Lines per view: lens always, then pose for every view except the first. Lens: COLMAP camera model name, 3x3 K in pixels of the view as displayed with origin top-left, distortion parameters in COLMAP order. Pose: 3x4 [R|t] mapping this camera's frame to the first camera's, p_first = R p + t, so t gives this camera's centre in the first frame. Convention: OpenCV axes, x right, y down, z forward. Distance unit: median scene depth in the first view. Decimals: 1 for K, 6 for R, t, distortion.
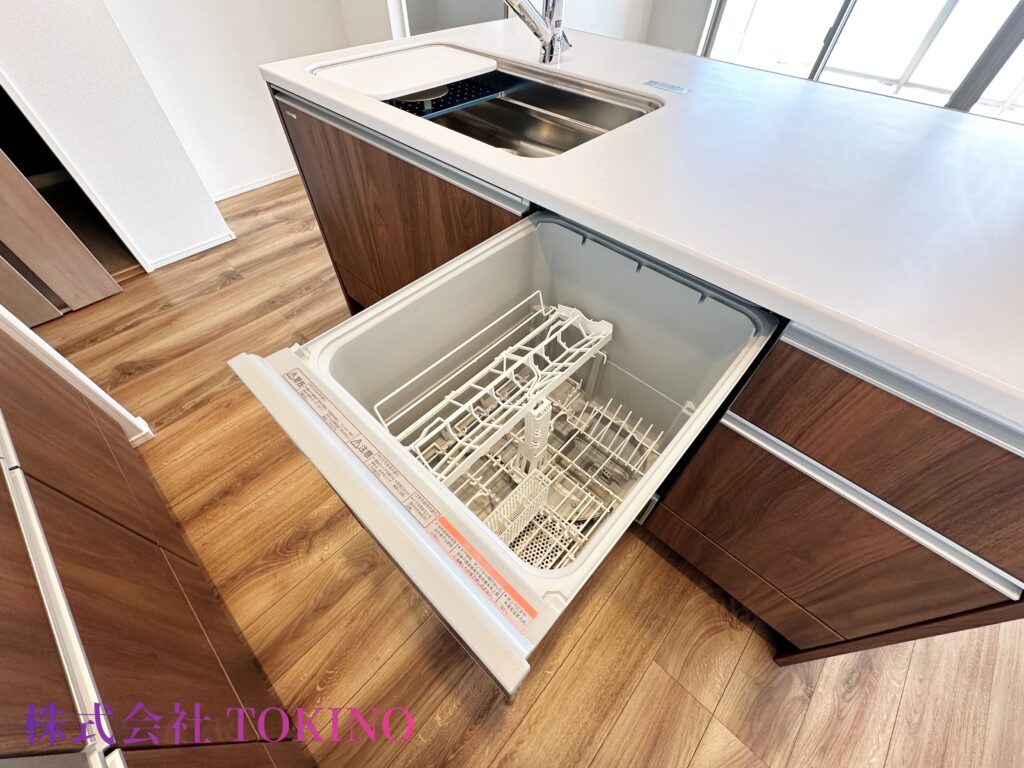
lens RADIAL K [[408.9, 0, 509.3], [0, 408.9, 385.4], [0, 0, 1]] dist [-0.002238, -0.000126]
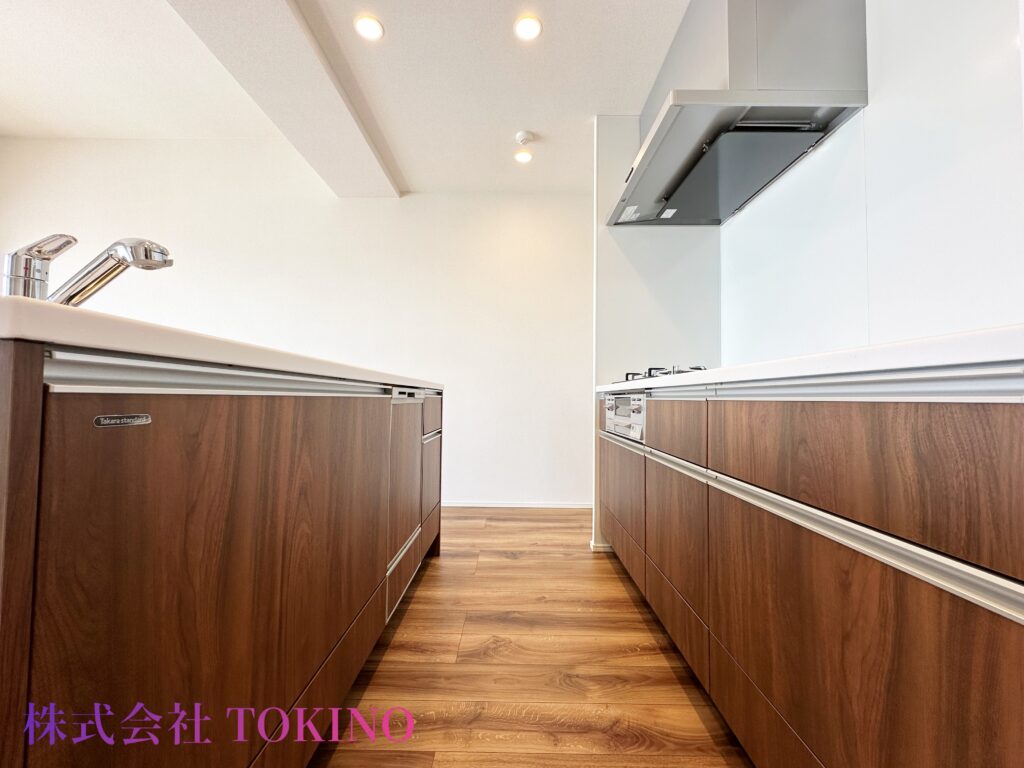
lens RADIAL K [[408.9, 0, 511.3], [0, 408.9, 381.3], [0, 0, 1]] dist [-0.002238, -0.000126]
pose [[-0.675650, 0.004107, 0.737211, -1.083149], [0.553610, 0.663187, 0.503685, -0.726160], [-0.486840, 0.748443, -0.450356, 1.038814]]
